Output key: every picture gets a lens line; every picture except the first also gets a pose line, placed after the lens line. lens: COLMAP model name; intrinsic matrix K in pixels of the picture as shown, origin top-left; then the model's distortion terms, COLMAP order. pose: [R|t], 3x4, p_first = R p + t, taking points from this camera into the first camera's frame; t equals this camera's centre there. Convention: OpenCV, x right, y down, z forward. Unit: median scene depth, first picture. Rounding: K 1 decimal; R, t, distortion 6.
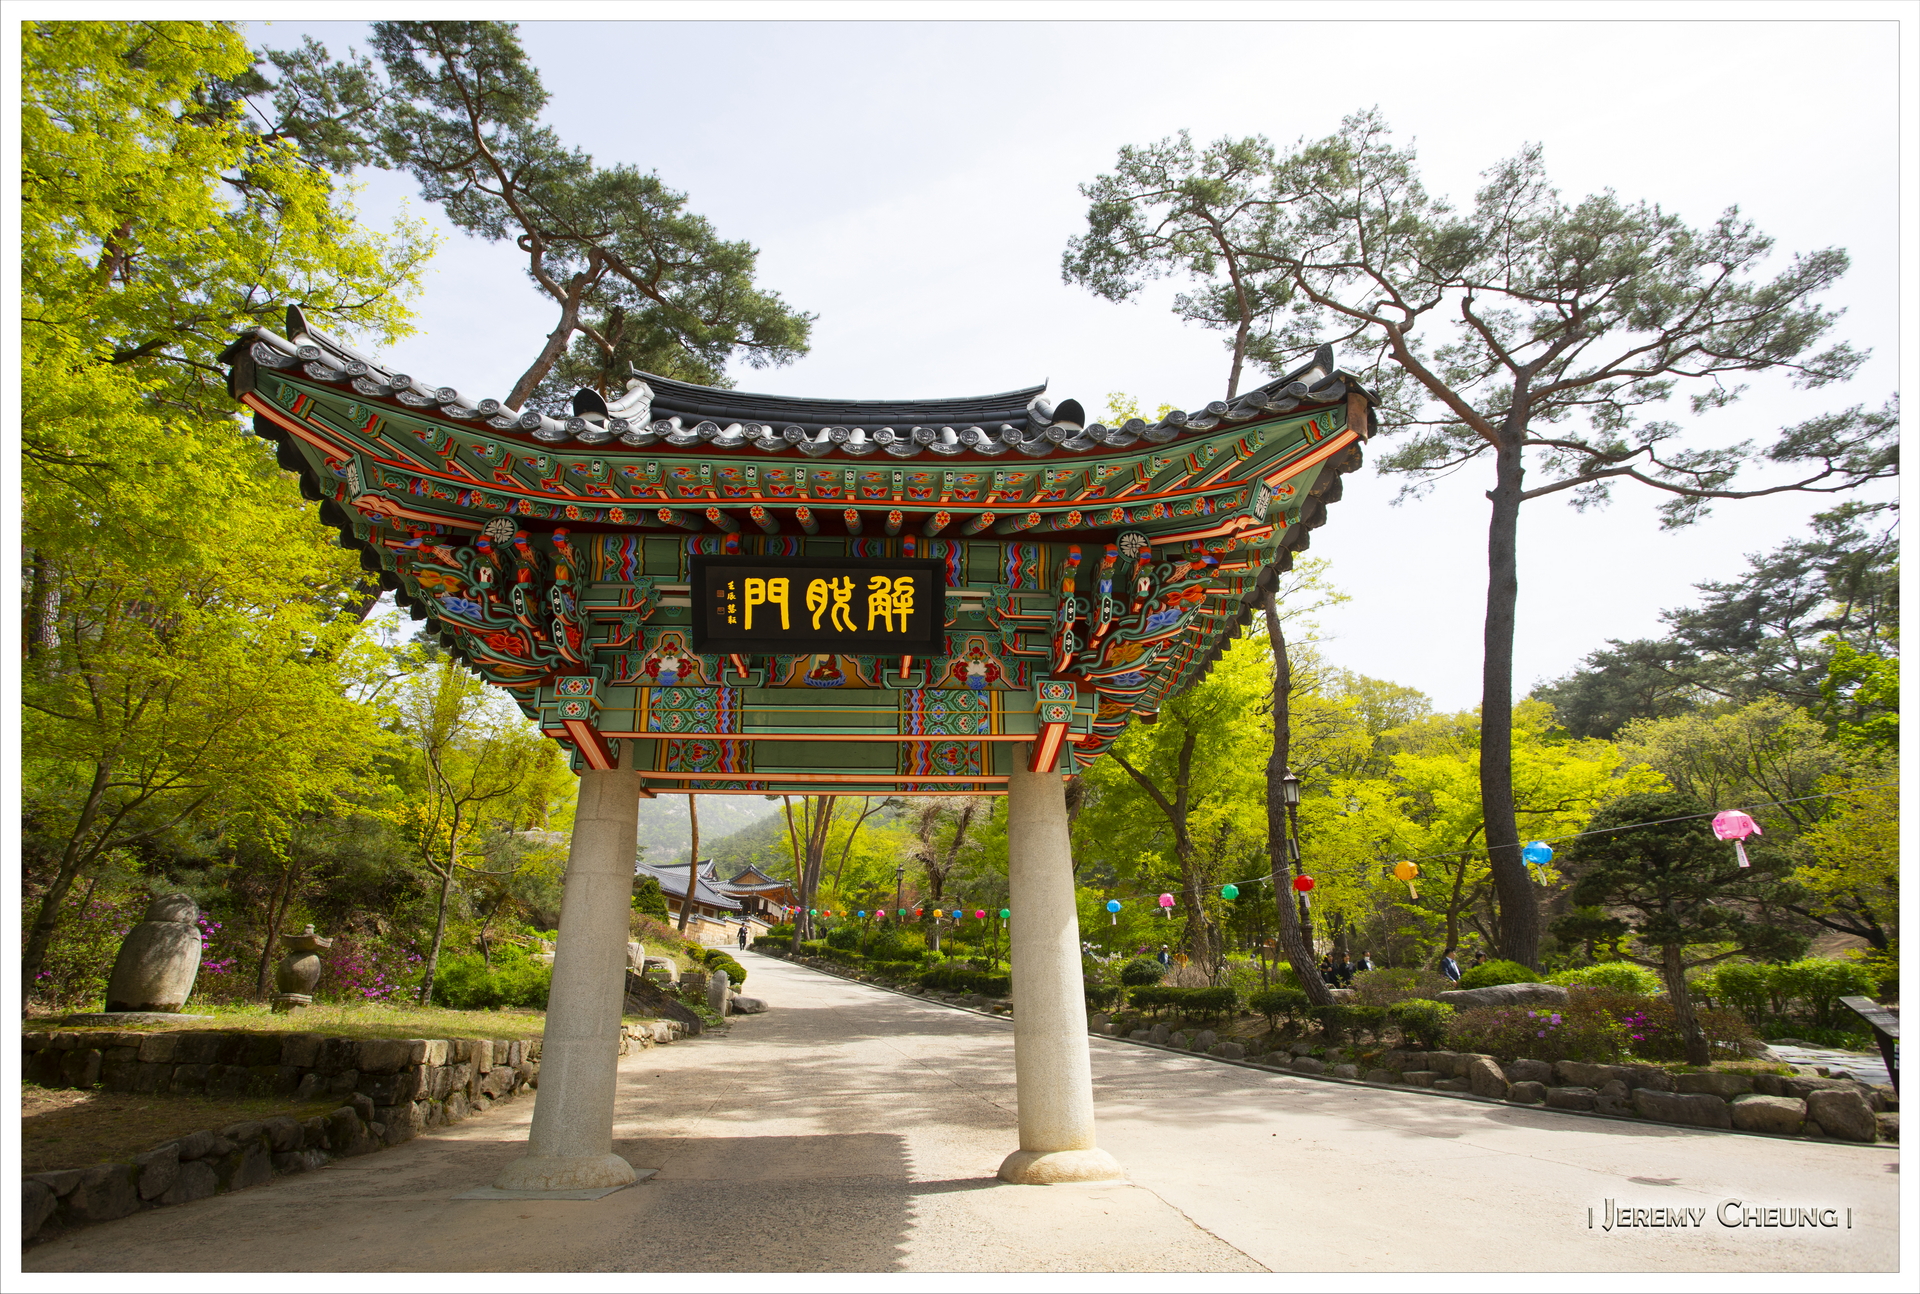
lens RADIAL K [[1011.4, 0, 960.0], [0, 1011.4, 647.0], [0, 0, 1]] dist [-0.047407, 0.033290]
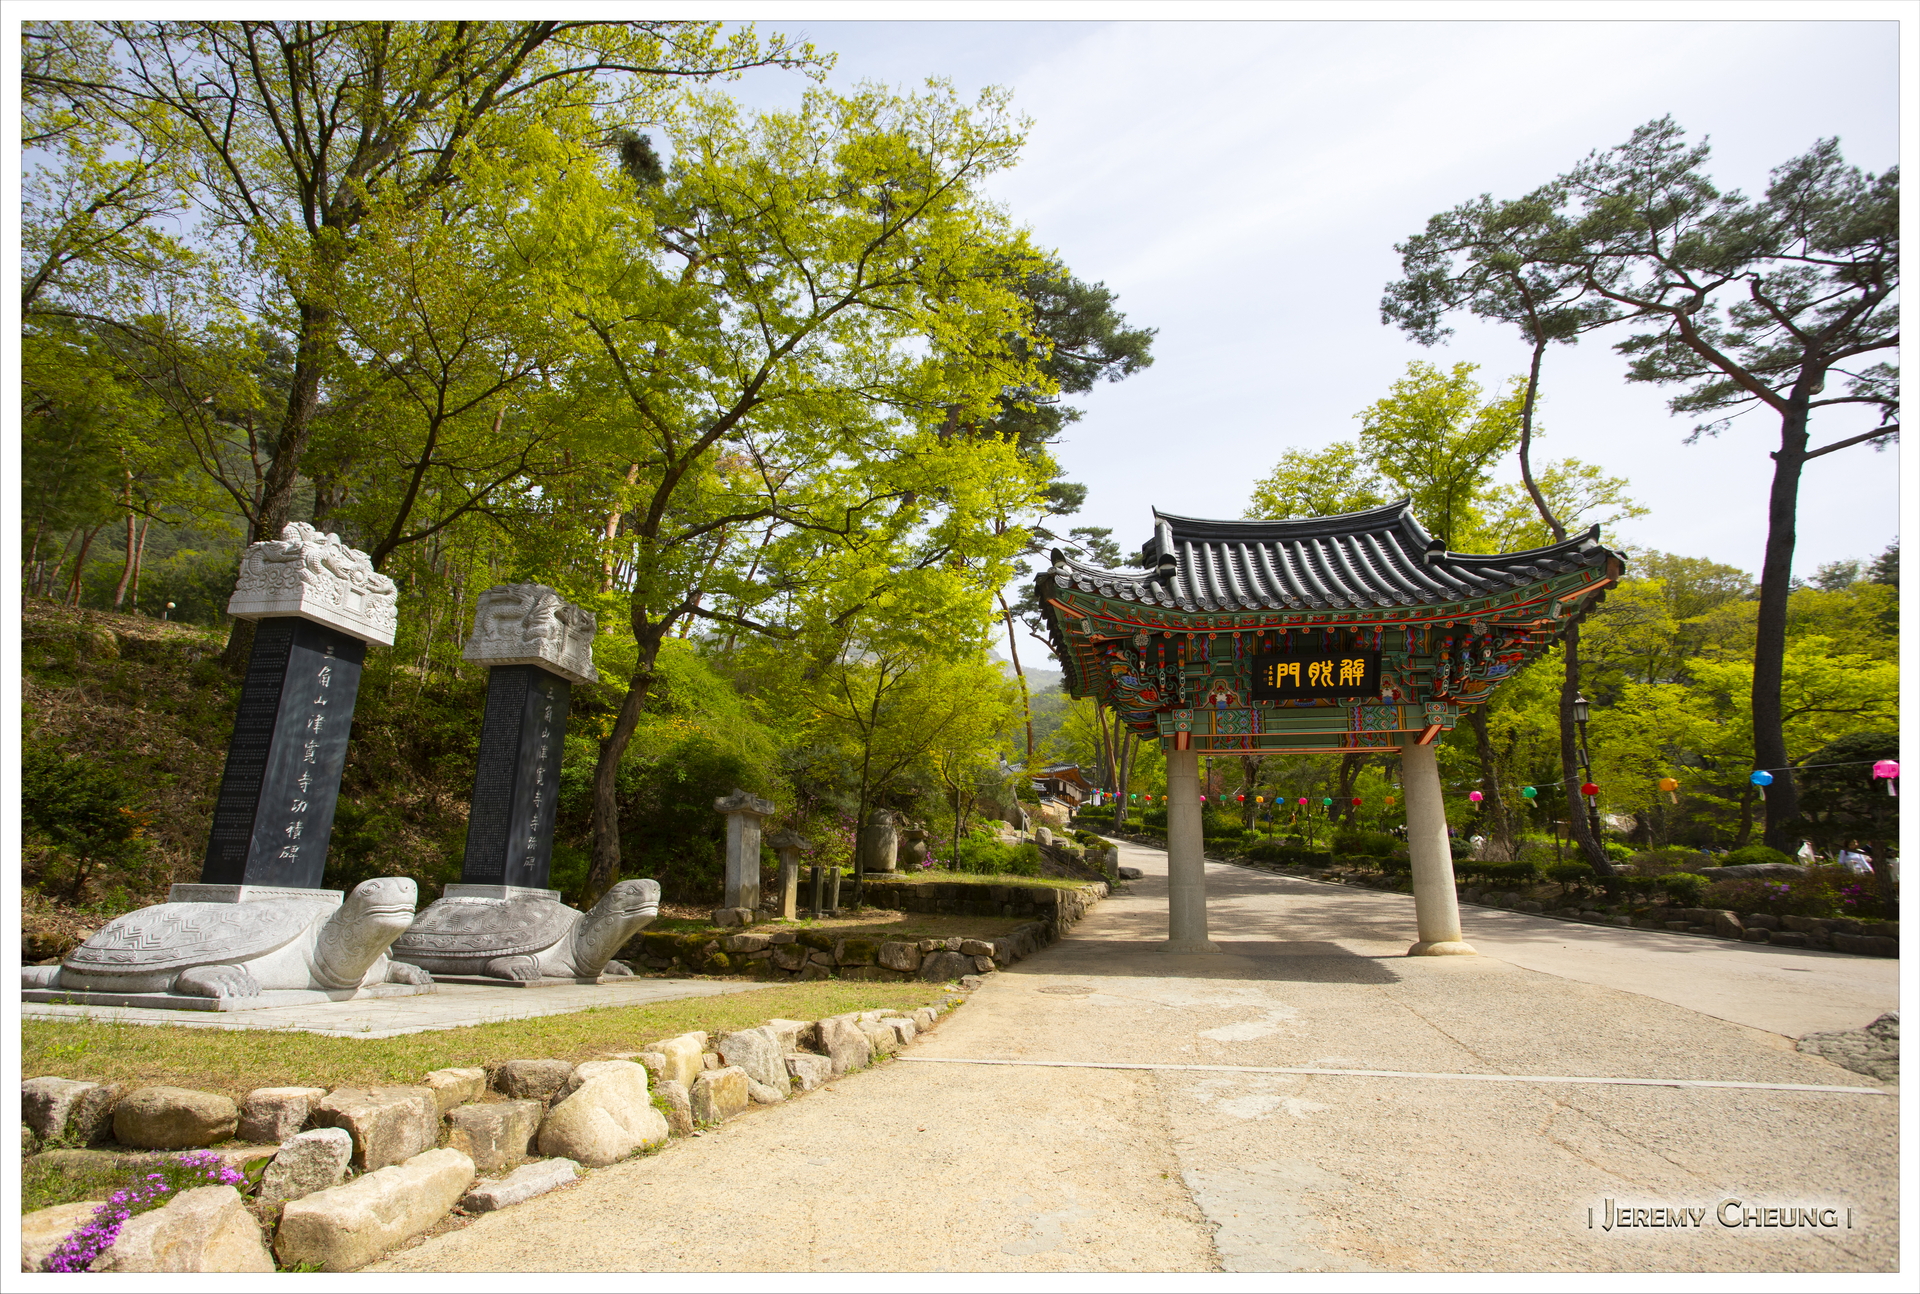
lens RADIAL K [[1011.4, 0, 960.0], [0, 1011.4, 647.0], [0, 0, 1]] dist [-0.047407, 0.033290]
pose [[0.968763, -0.037909, -0.245075, -0.156030], [0.066725, 0.991649, 0.110366, -0.171658], [0.238844, -0.123271, 0.963202, -0.513215]]
